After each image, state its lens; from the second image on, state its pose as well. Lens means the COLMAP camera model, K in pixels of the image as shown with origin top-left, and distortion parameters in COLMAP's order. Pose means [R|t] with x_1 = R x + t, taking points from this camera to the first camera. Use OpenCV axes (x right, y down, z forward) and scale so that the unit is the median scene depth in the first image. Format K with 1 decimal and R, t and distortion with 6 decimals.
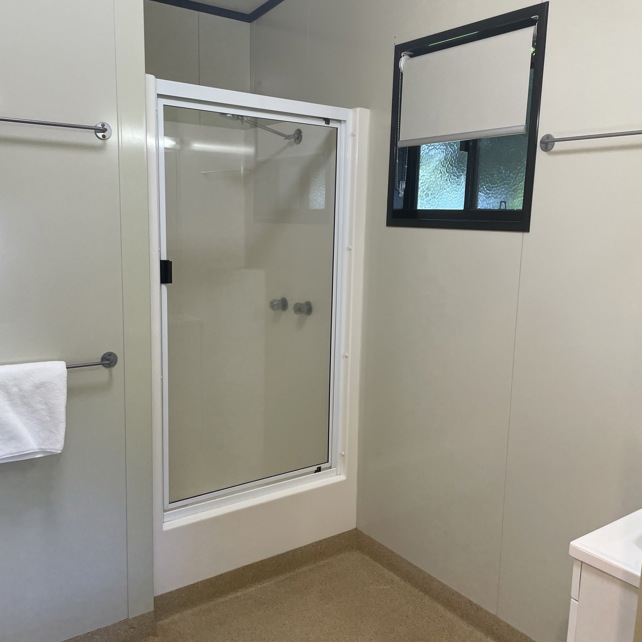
lens RADIAL K [[649.4, 0, 318.9], [0, 649.4, 323.8], [0, 0, 1]] dist [0.043253, 0.000000]
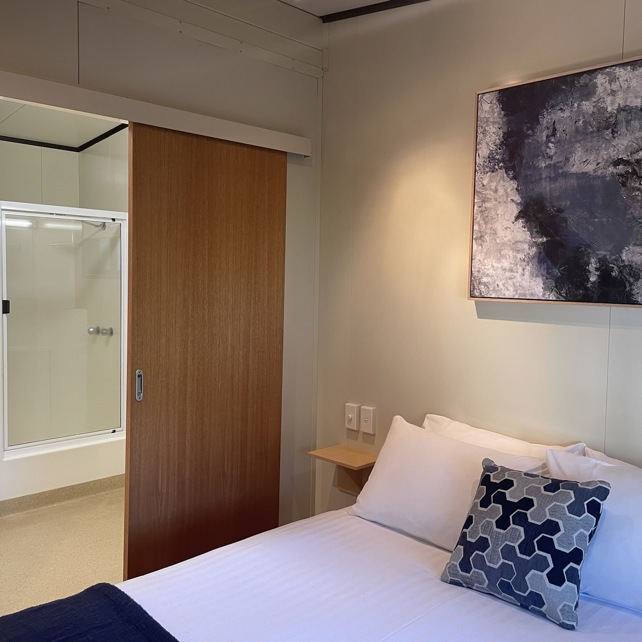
lens RADIAL K [[649.4, 0, 323.9], [0, 649.4, 318.8], [0, 0, 1]] dist [0.043253, 0.000000]
pose [[0.989714, -0.011066, 0.142634, 0.276495], [0.023595, 0.995977, -0.086450, 0.096464], [-0.141104, 0.088926, 0.985993, -0.660586]]
